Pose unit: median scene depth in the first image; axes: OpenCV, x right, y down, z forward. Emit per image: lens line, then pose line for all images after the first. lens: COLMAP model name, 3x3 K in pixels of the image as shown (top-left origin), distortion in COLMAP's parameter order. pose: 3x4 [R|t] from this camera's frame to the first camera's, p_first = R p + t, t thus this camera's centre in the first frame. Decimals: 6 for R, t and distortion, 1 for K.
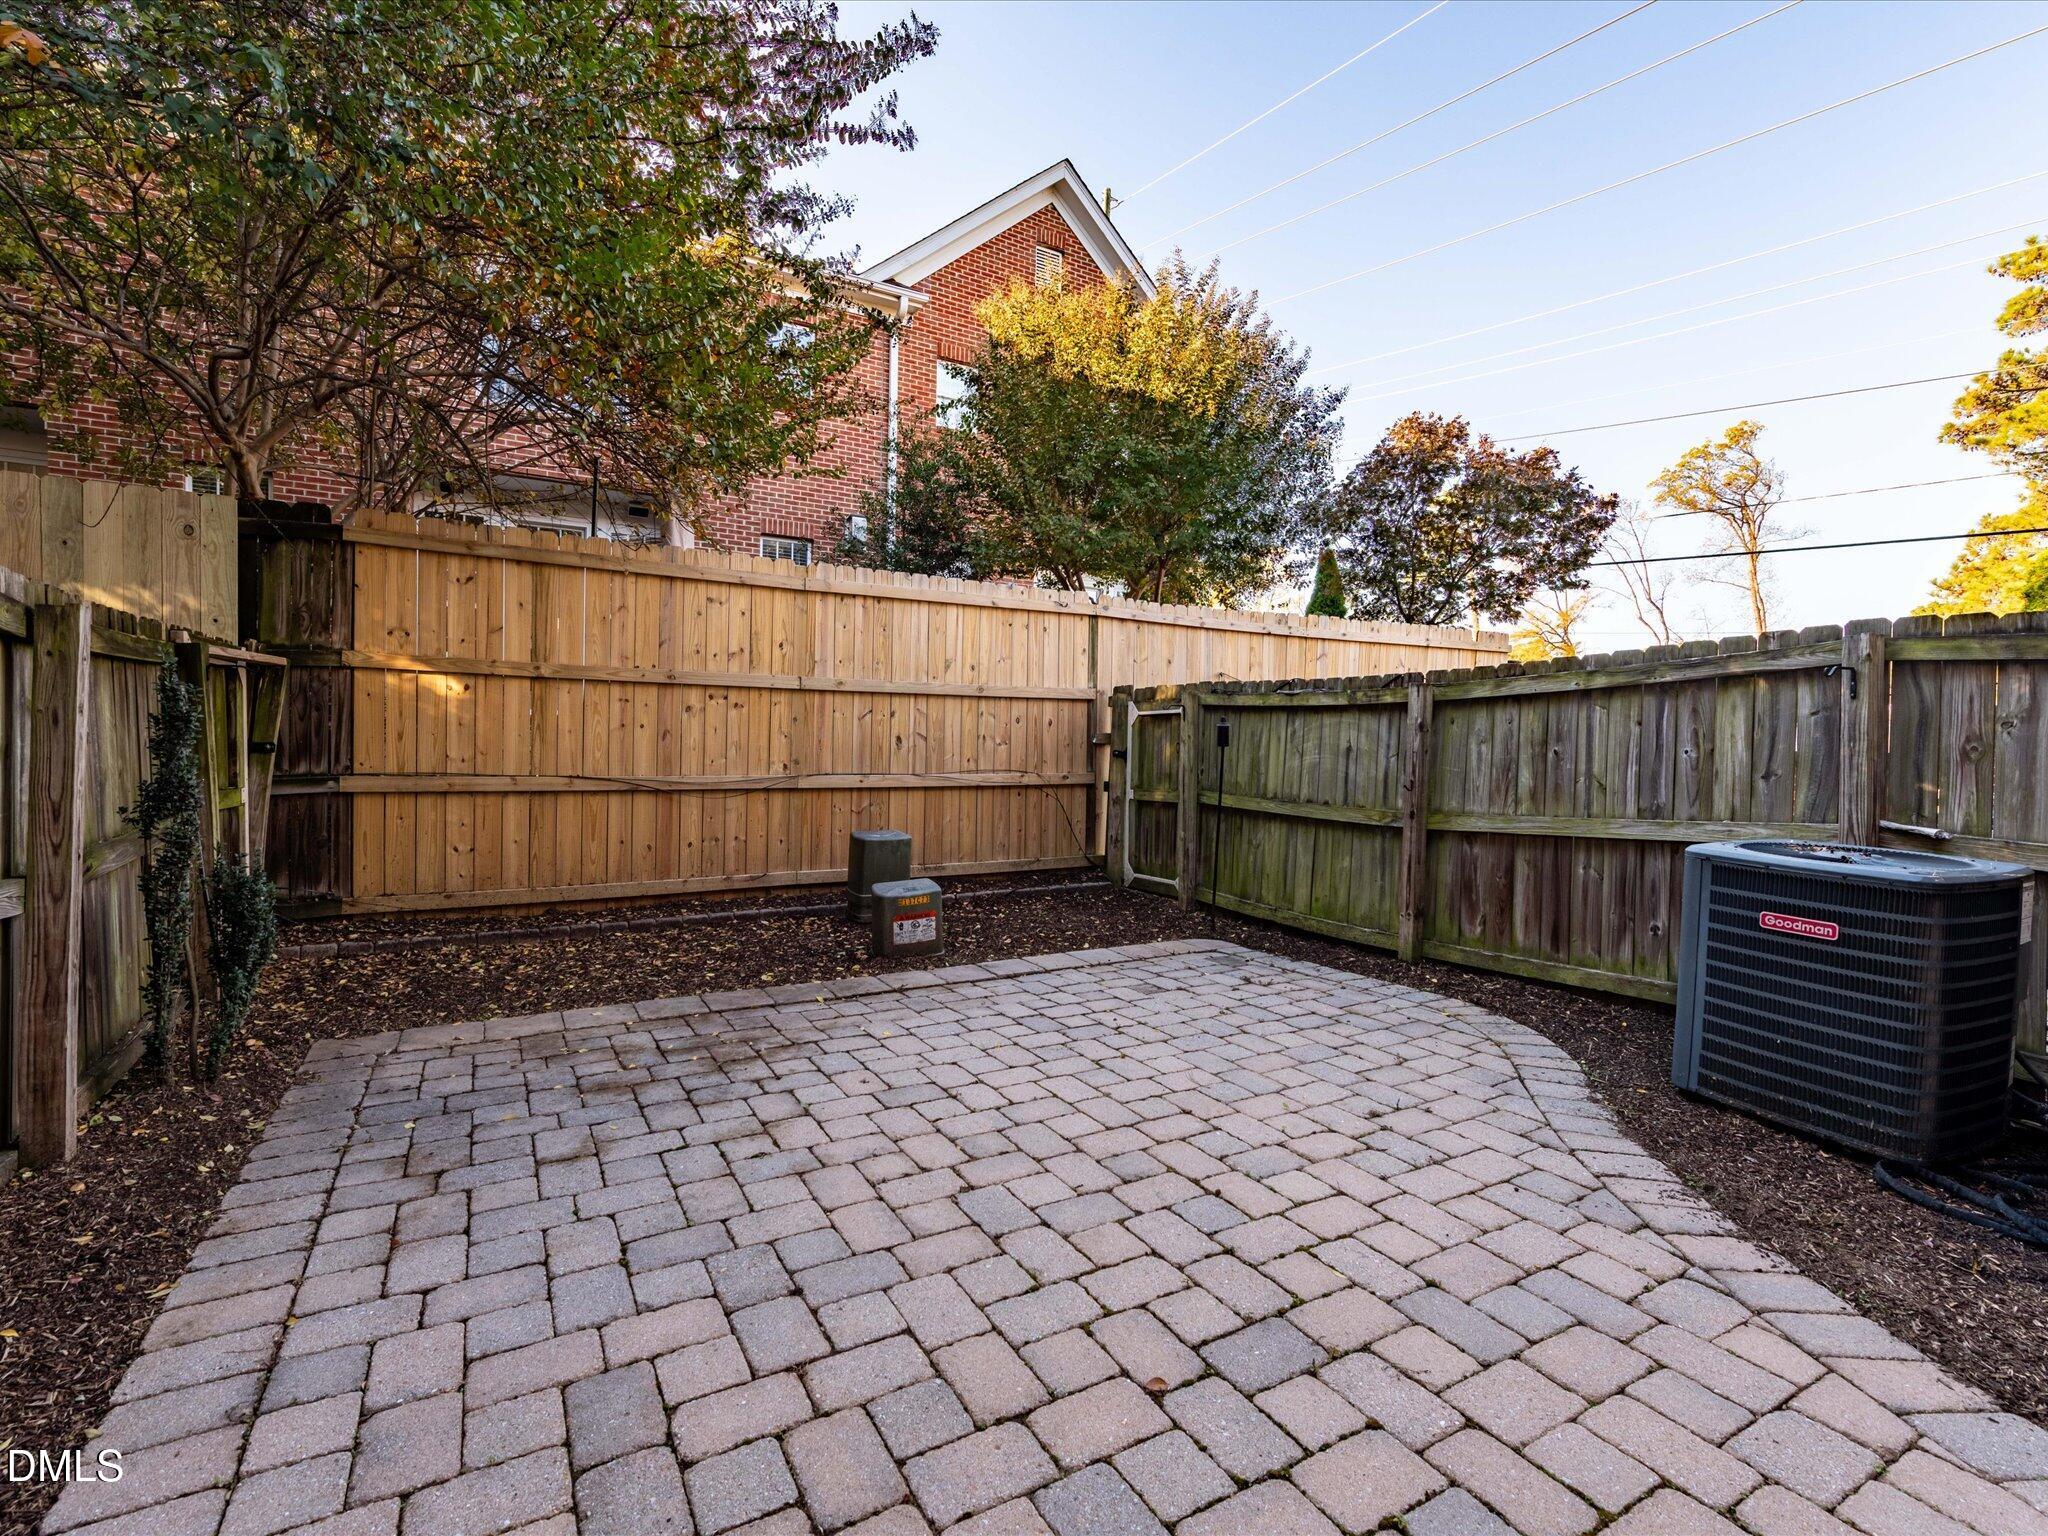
lens RADIAL K [[923.9, 0, 1023.8], [0, 923.9, 756.7], [0, 0, 1]] dist [0.002220, 0.000091]
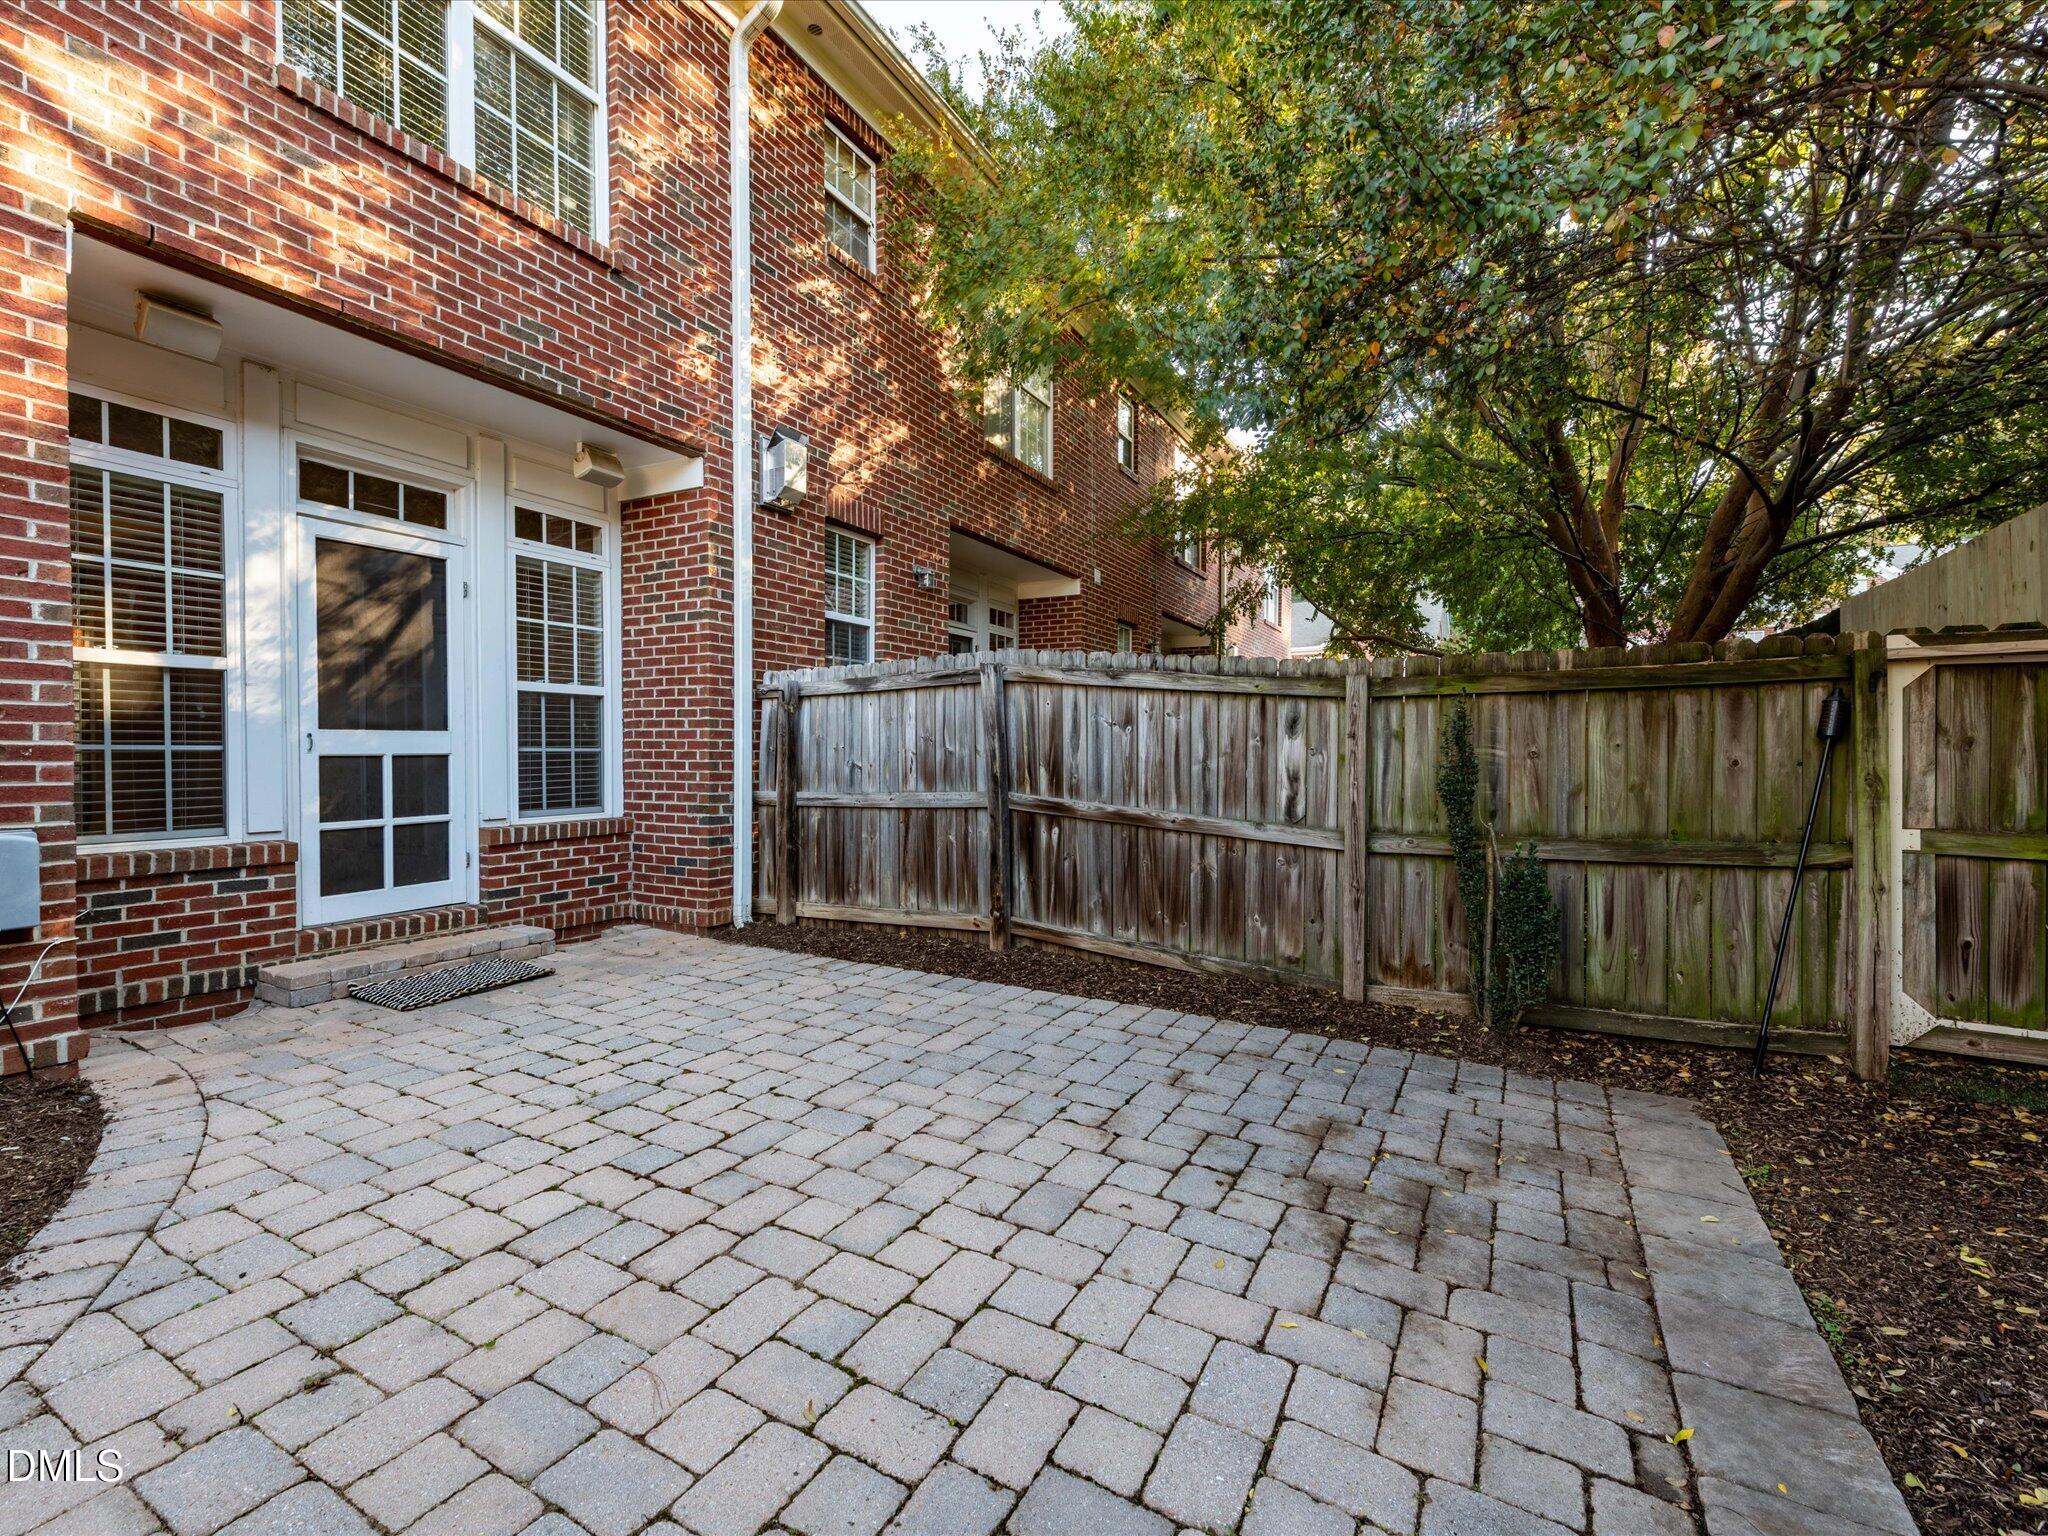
lens RADIAL K [[923.9, 0, 1023.8], [0, 923.9, 756.7], [0, 0, 1]] dist [0.002220, 0.000091]
pose [[-0.859995, -0.020734, -0.509882, 0.329544], [-0.032791, 0.999355, 0.014669, -0.021518], [0.509248, 0.029334, -0.860119, 1.839578]]
